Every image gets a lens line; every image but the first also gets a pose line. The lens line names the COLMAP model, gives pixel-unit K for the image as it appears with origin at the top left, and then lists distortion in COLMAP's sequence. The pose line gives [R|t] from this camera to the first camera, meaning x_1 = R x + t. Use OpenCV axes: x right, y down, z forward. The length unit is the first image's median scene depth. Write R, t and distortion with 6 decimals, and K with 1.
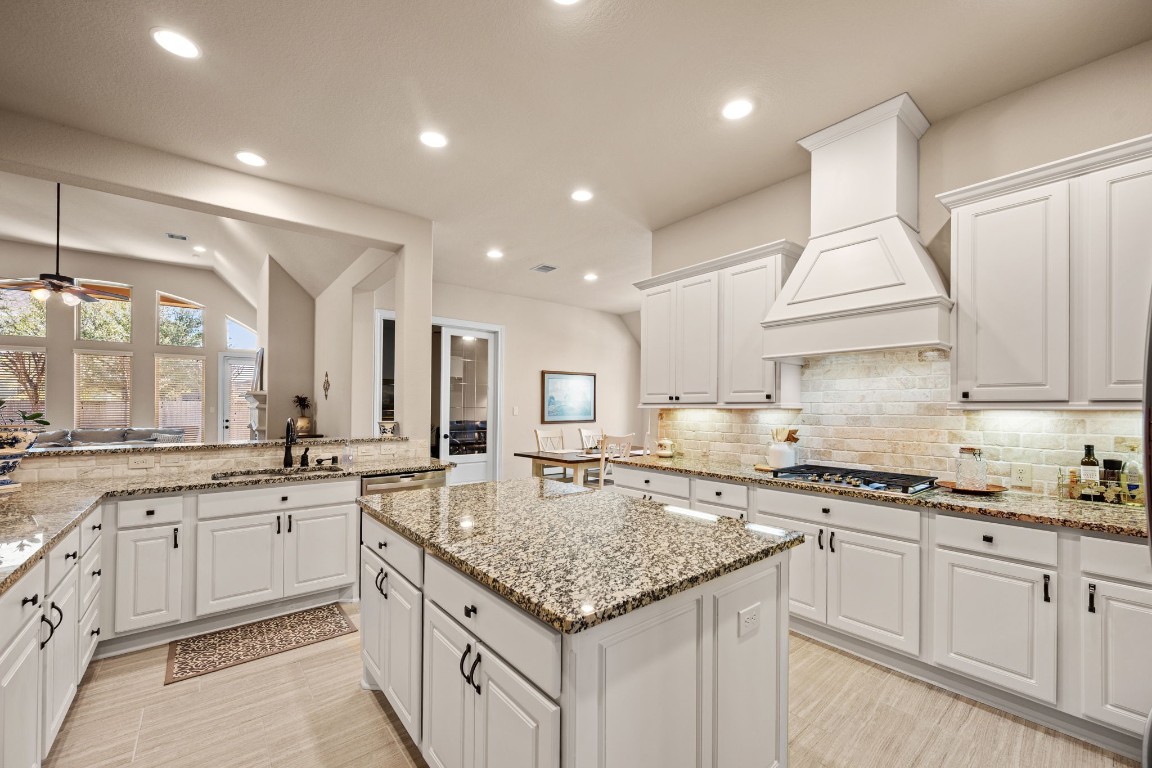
lens RADIAL K [[459.9, 0, 577.6], [0, 459.9, 404.6], [0, 0, 1]] dist [0.000867, -0.000429]
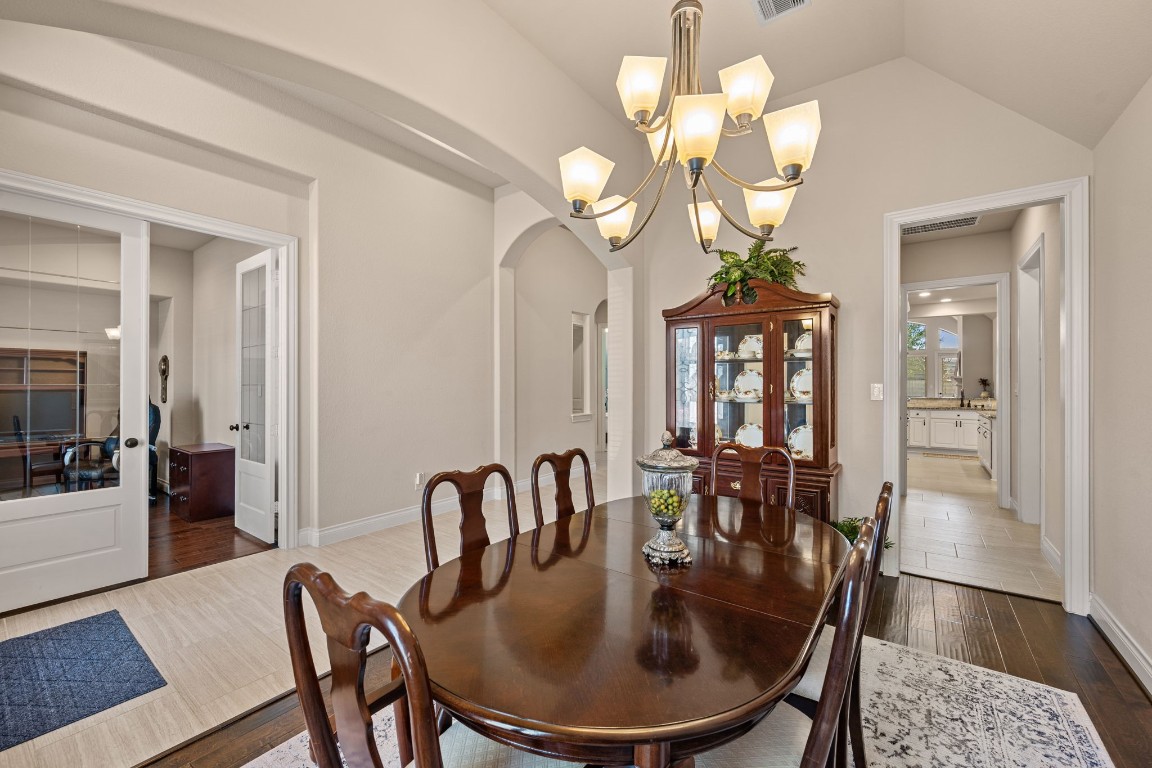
lens RADIAL K [[459.9, 0, 572.3], [0, 459.9, 382.5], [0, 0, 1]] dist [0.000867, -0.000429]
pose [[0.232239, -0.006548, -0.972637, 1.638737], [0.008680, 0.999951, -0.004659, -0.019216], [0.972620, -0.007360, 0.232285, -2.072714]]
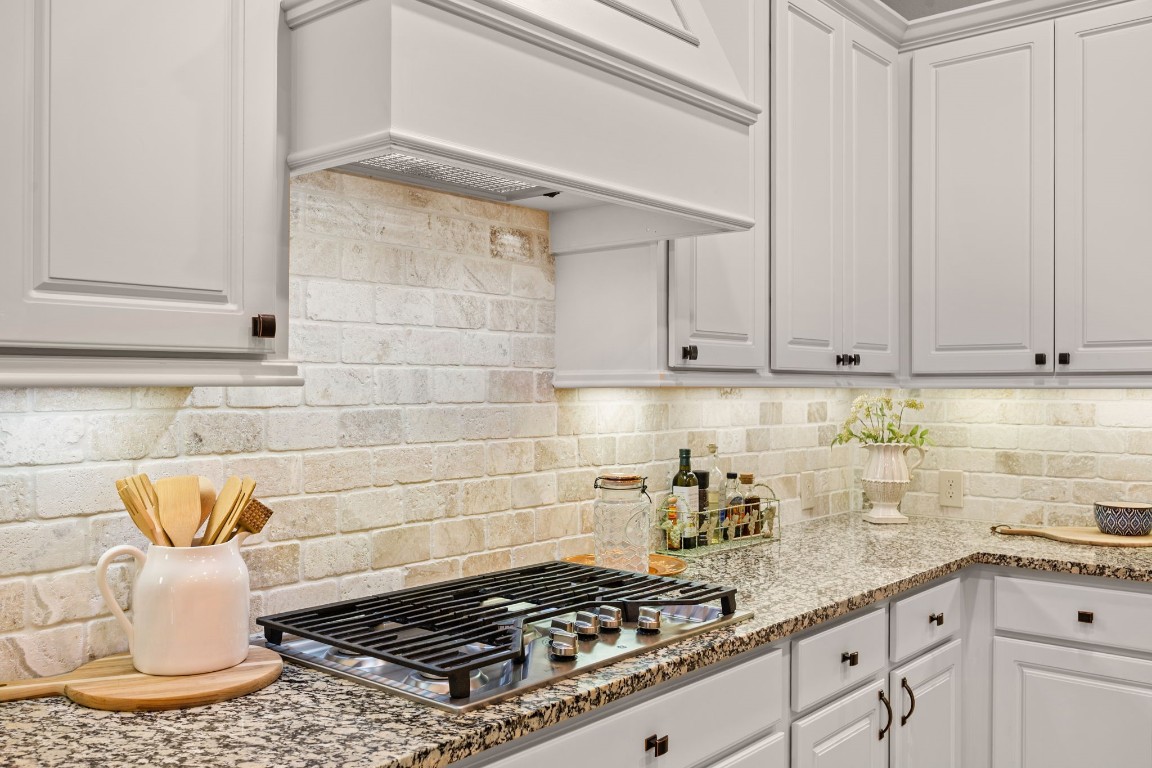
lens RADIAL K [[1010.1, 0, 577.1], [0, 1010.1, 383.5], [0, 0, 1]] dist [0.047711, 0.004301]
pose [[-0.178164, -0.001582, 0.984000, -0.051857], [-0.007915, 0.999969, 0.000175, 0.005831], [-0.983969, -0.007757, -0.178171, 0.894212]]
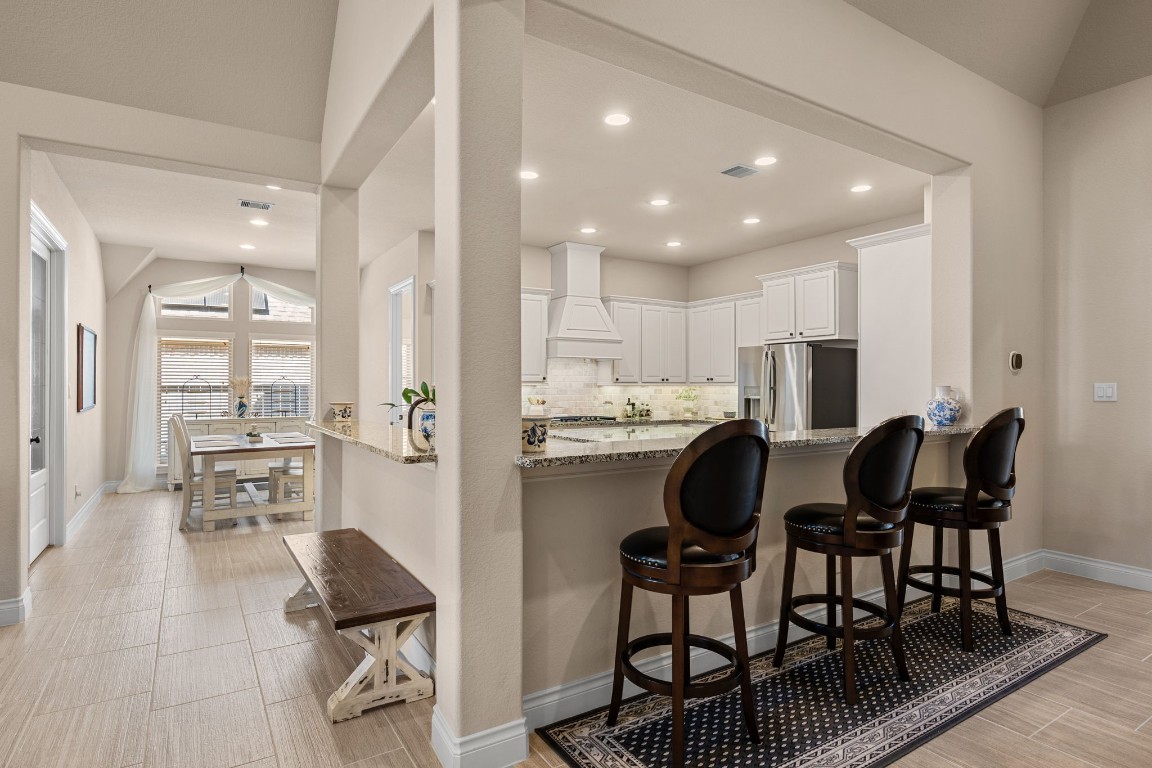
lens RADIAL K [[602.7, 0, 578.3], [0, 602.7, 382.6], [0, 0, 1]] dist [0.002651, 0.000314]
pose [[0.120934, -0.000045, 0.992661, -1.697961], [-0.006377, 0.999979, 0.000822, -0.004378], [-0.992640, -0.006429, 0.120931, 0.571861]]
